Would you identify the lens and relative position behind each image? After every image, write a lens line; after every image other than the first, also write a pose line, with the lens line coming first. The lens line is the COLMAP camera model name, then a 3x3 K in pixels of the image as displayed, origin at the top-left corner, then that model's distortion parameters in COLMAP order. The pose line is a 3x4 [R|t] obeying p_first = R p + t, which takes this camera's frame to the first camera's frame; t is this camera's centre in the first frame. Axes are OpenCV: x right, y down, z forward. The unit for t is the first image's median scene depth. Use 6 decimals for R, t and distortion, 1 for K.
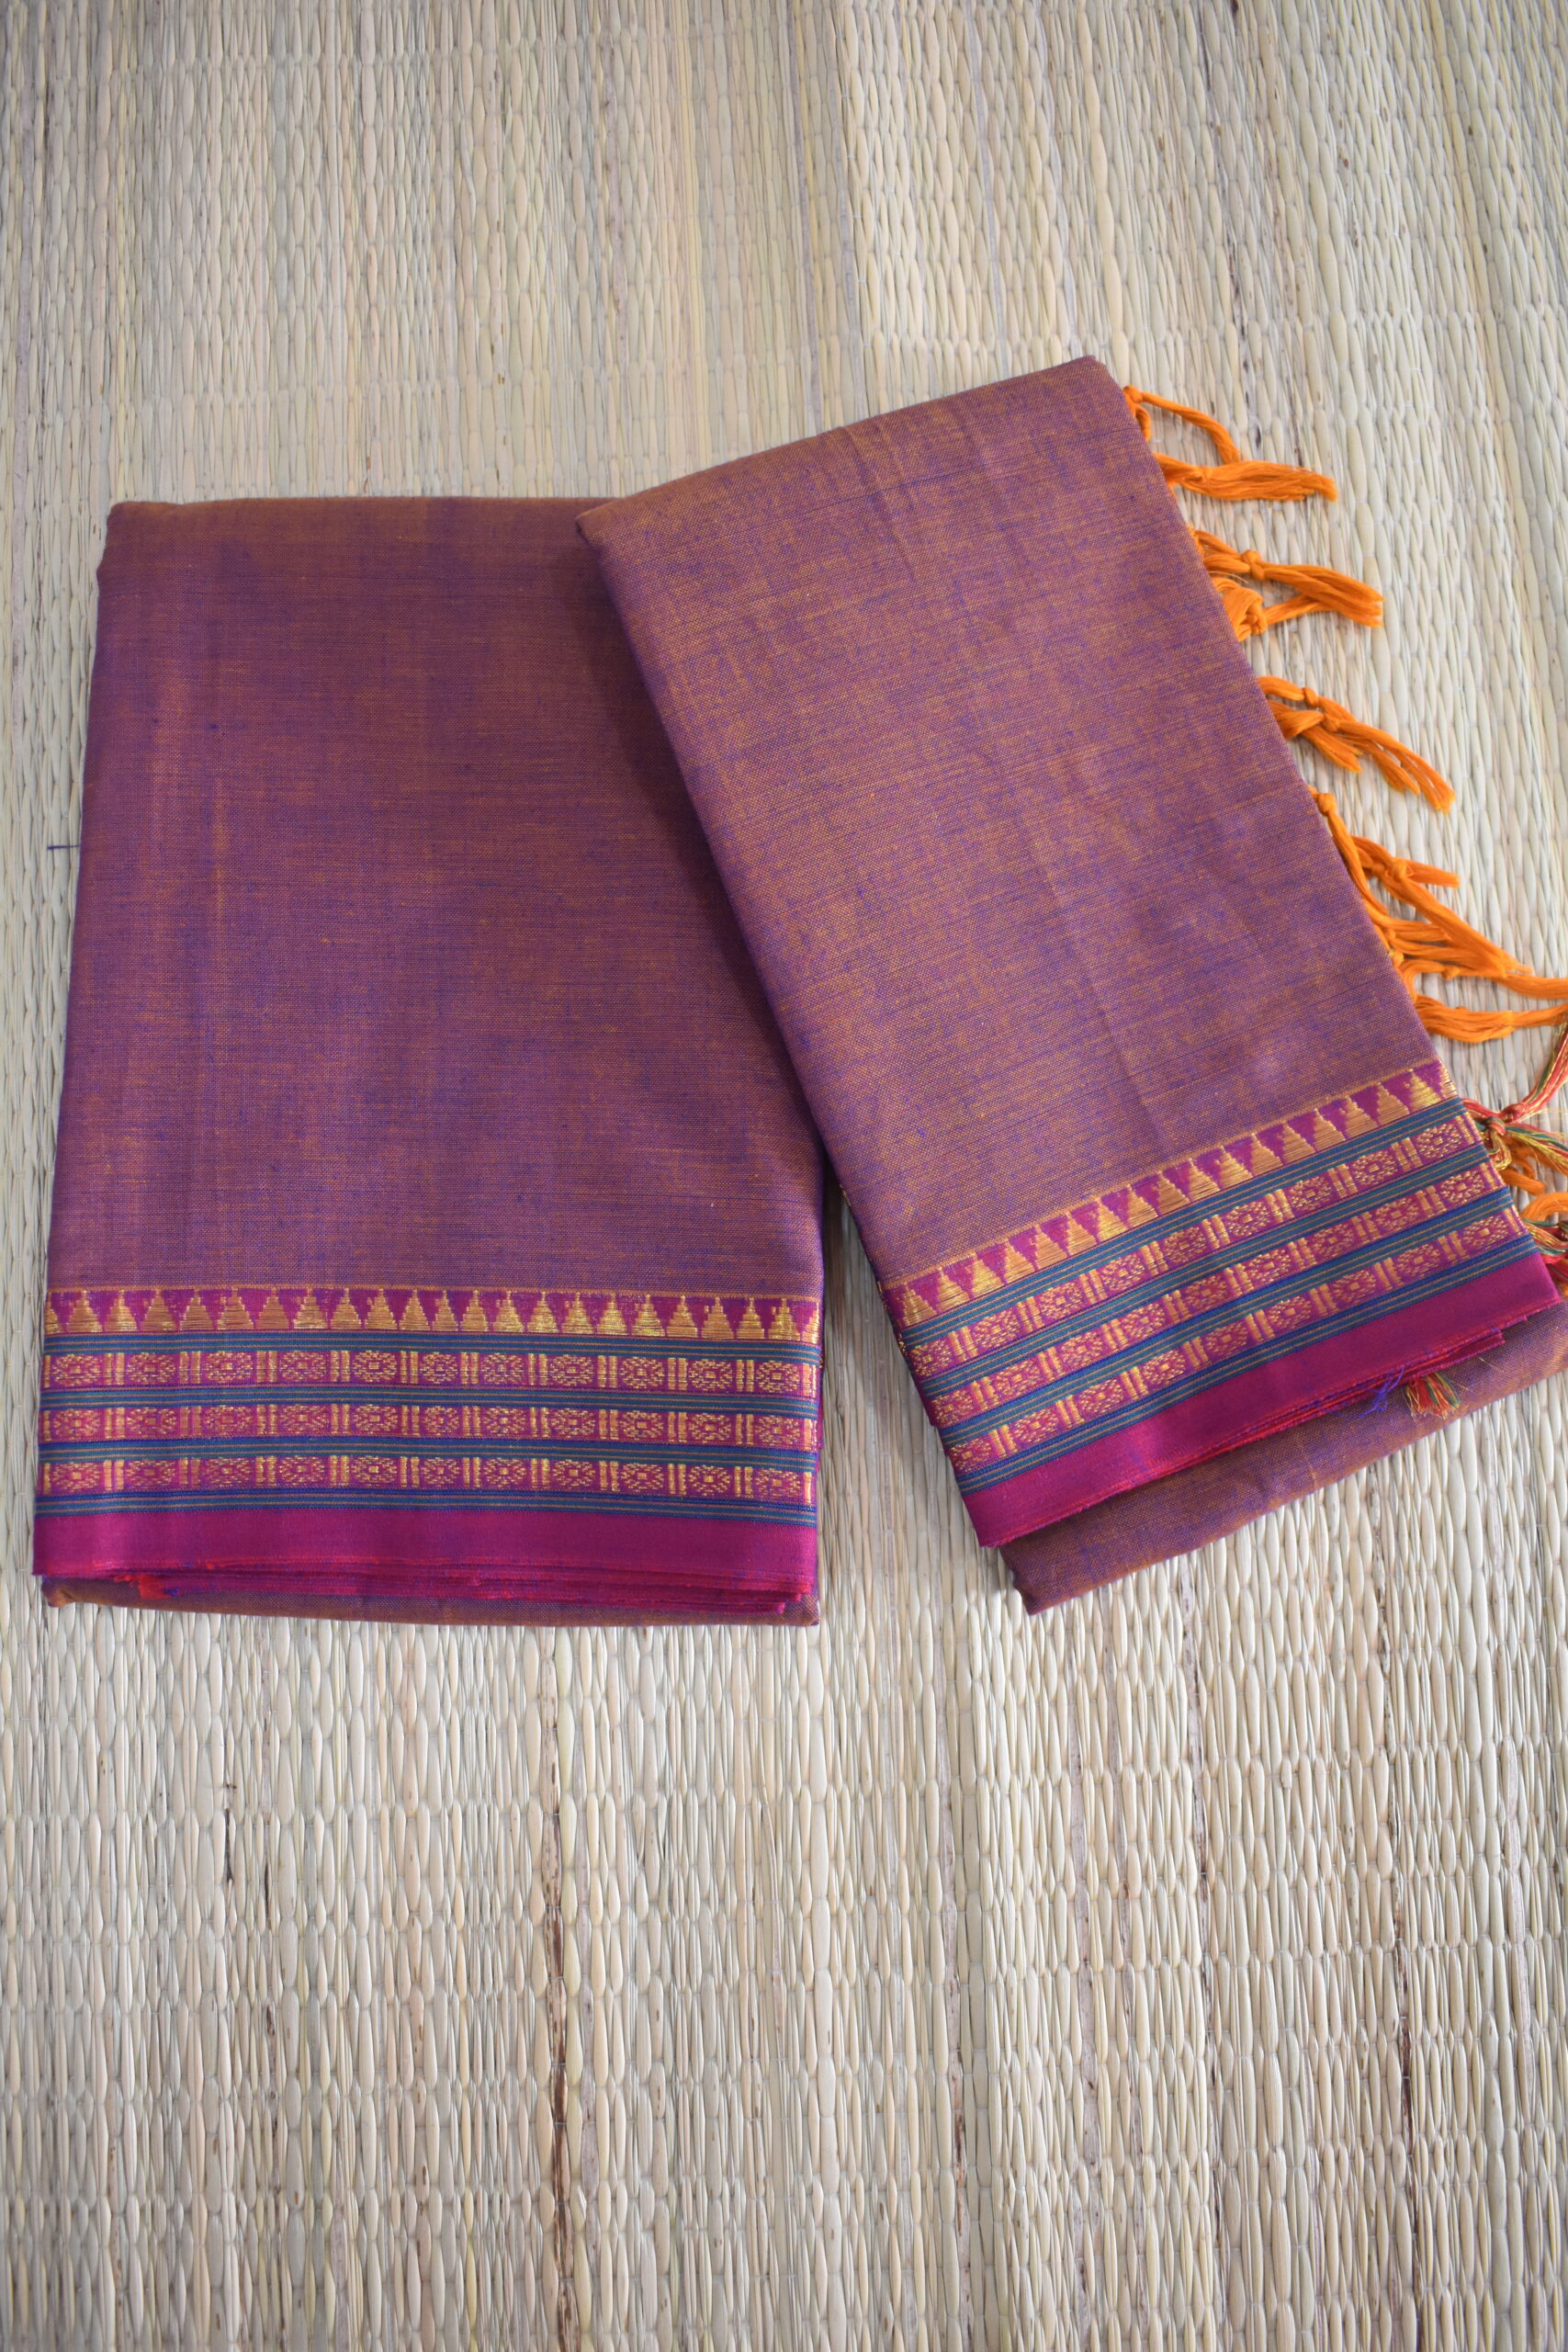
lens RADIAL K [[1760.0, 0, 757.6], [0, 1760.0, 1126.0], [0, 0, 1]] dist [-0.089154, 0.018227]
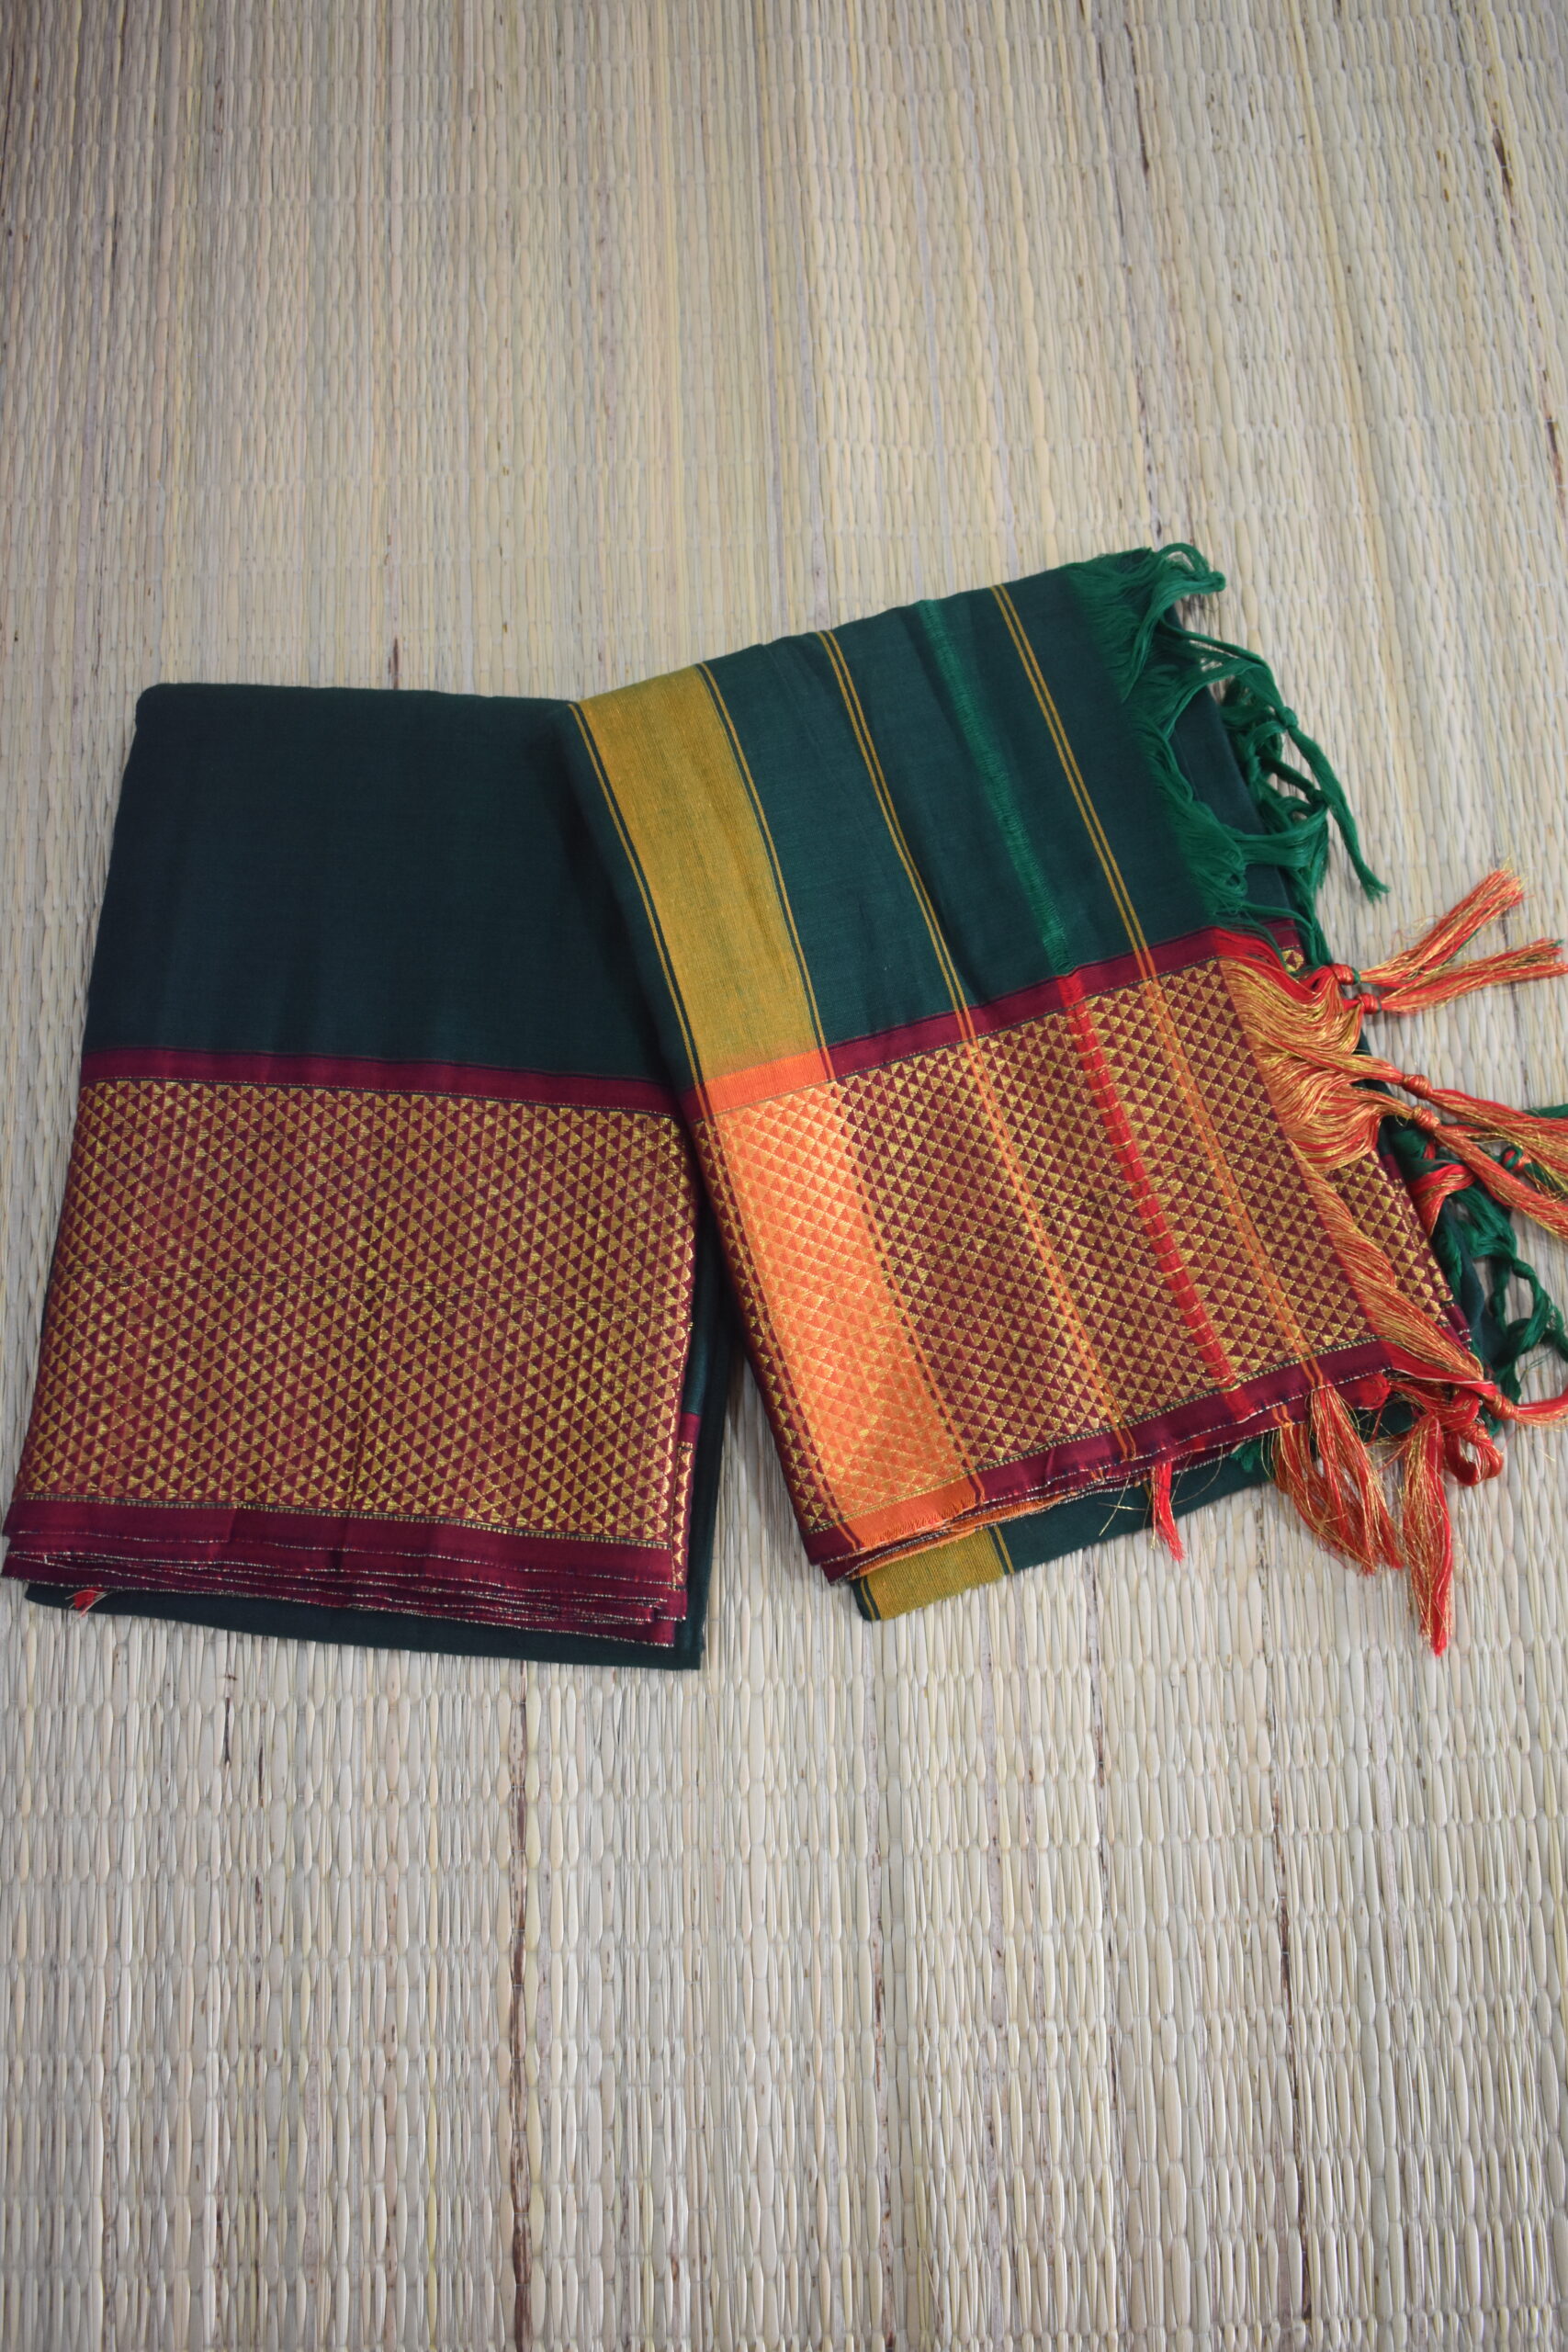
lens RADIAL K [[2280.9, 0, 773.1], [0, 2280.9, 1139.1], [0, 0, 1]] dist [-0.092100, 0.015660]
pose [[0.999898, 0.014307, -0.000402, 0.041534], [-0.014257, 0.993128, -0.116162, 0.205430], [-0.001263, 0.116155, 0.993230, -0.502734]]
